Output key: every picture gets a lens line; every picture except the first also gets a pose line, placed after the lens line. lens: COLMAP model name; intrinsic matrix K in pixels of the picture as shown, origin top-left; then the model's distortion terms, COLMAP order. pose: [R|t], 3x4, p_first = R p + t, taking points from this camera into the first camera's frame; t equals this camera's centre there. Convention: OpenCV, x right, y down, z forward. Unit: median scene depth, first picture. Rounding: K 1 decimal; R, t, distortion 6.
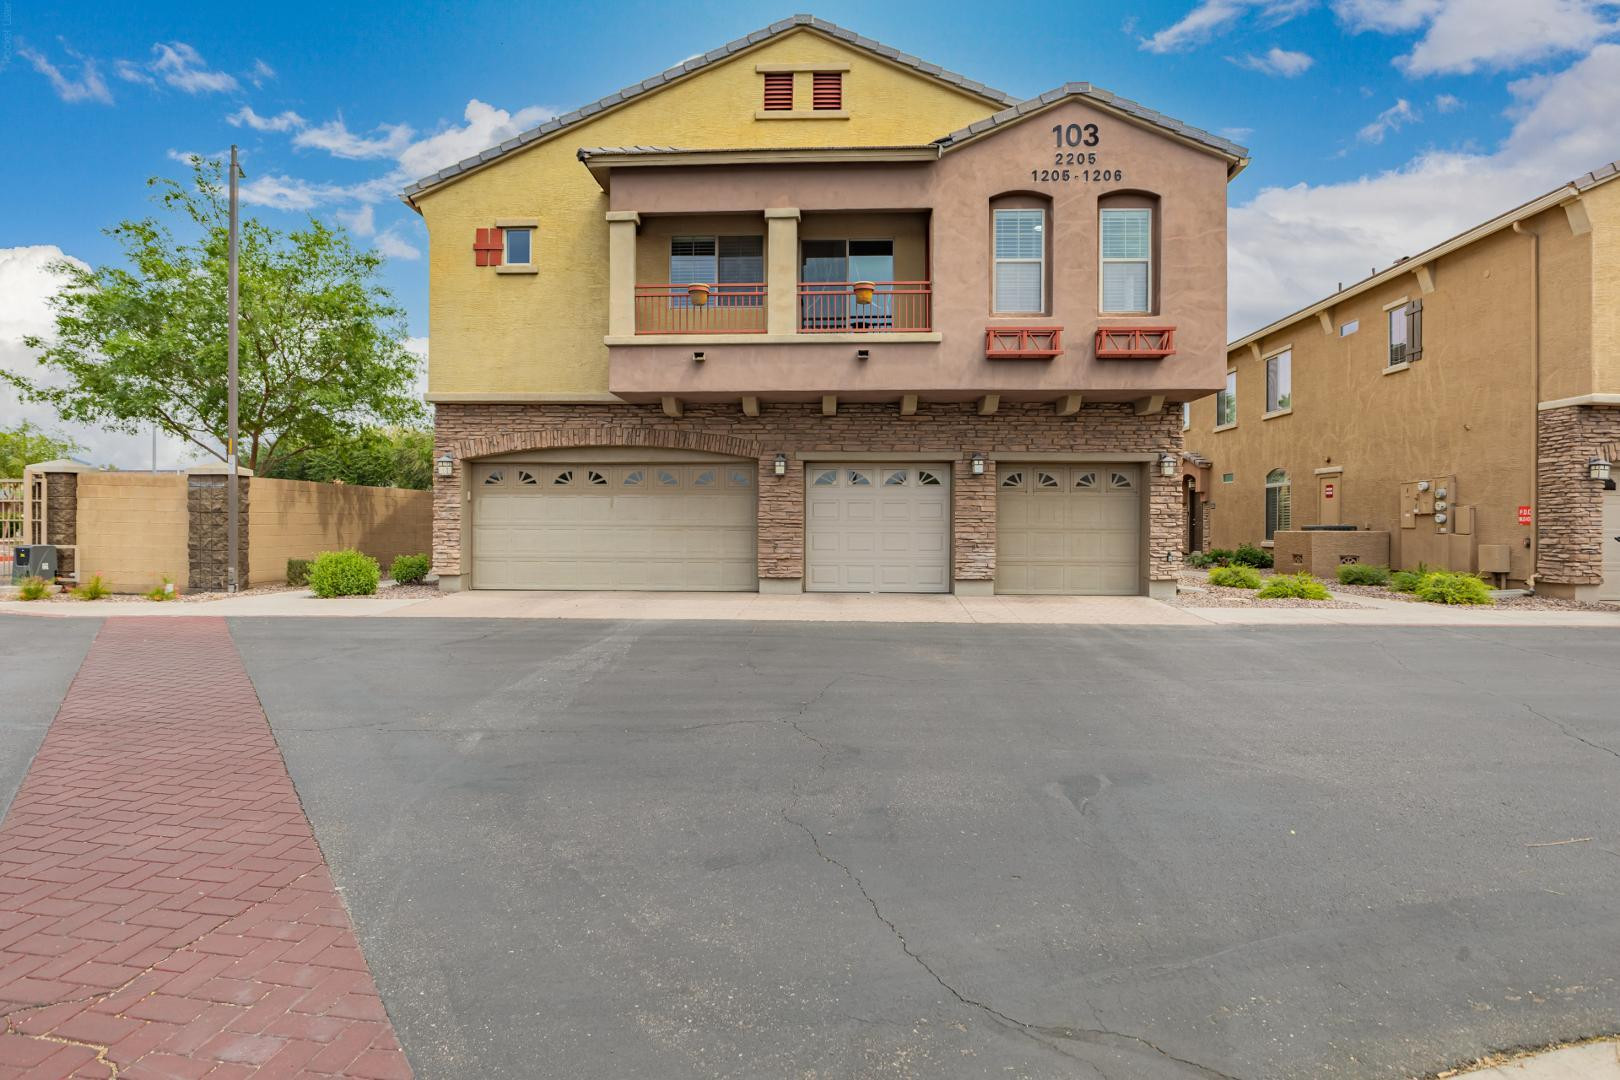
lens RADIAL K [[700.9, 0, 819.8], [0, 700.9, 532.7], [0, 0, 1]] dist [-0.004194, -0.001213]
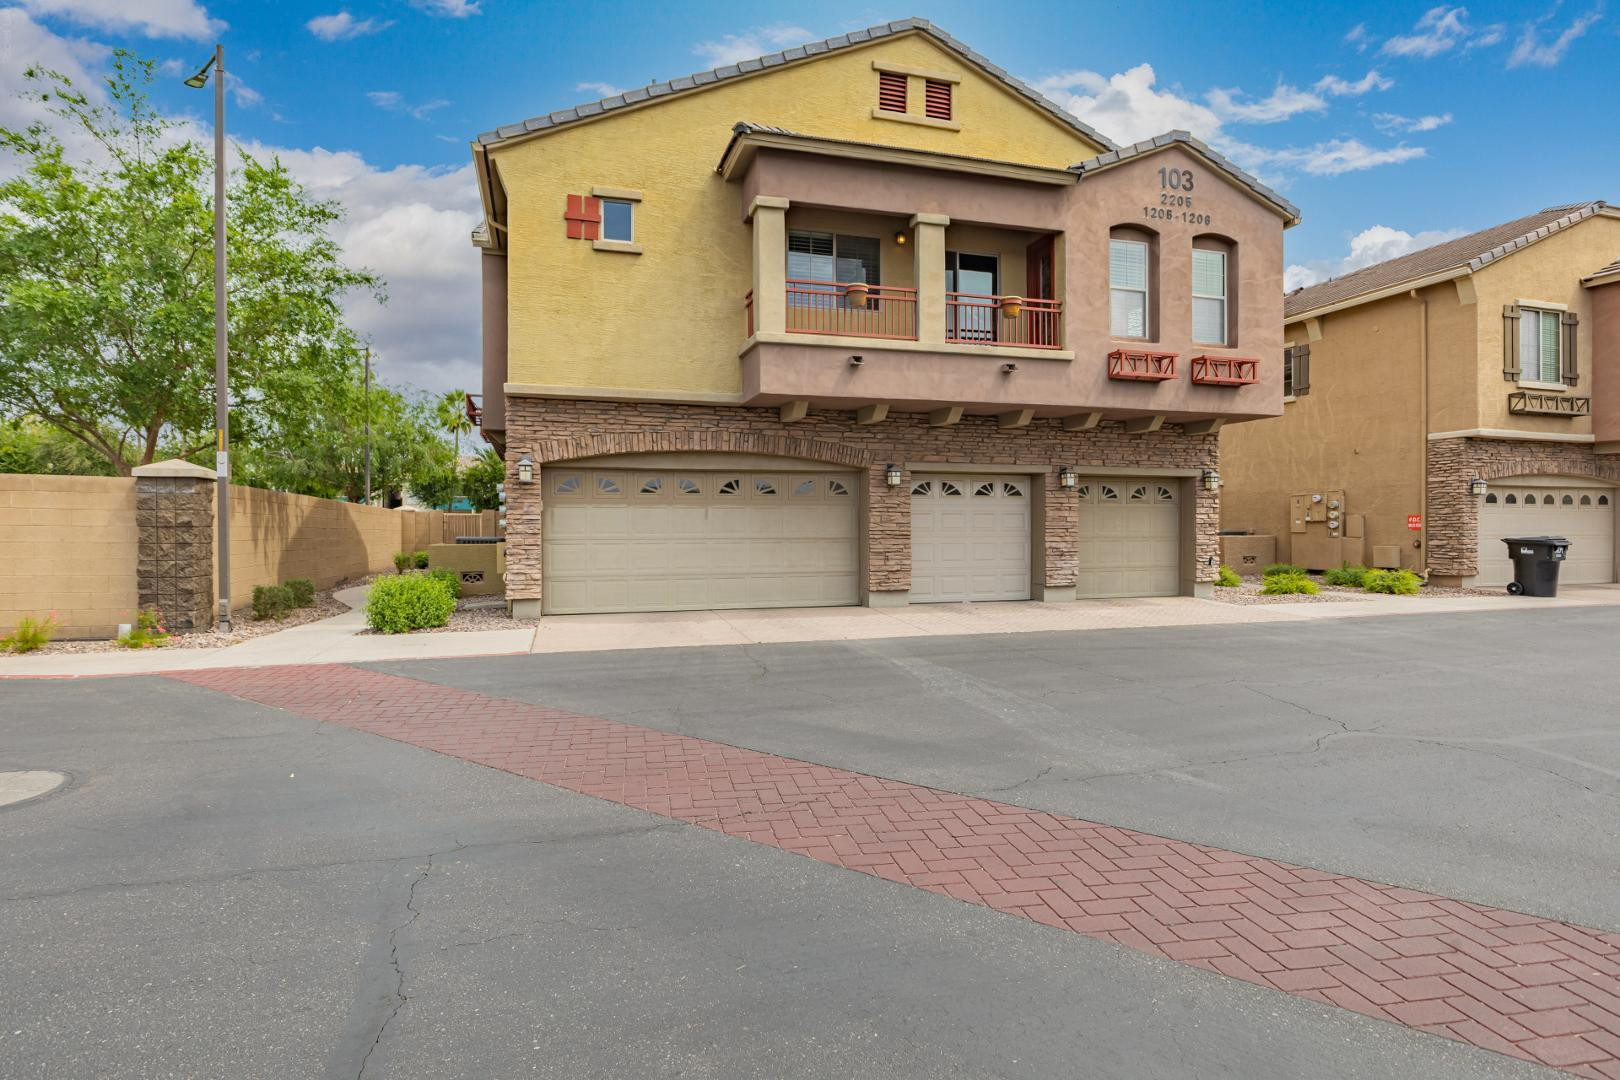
lens RADIAL K [[700.9, 0, 810.9], [0, 700.9, 542.3], [0, 0, 1]] dist [-0.004194, -0.001213]
pose [[0.961375, -0.012643, 0.274953, -0.443134], [0.011513, 0.999917, 0.005723, -0.009681], [-0.275002, -0.002336, 0.961441, 0.091528]]
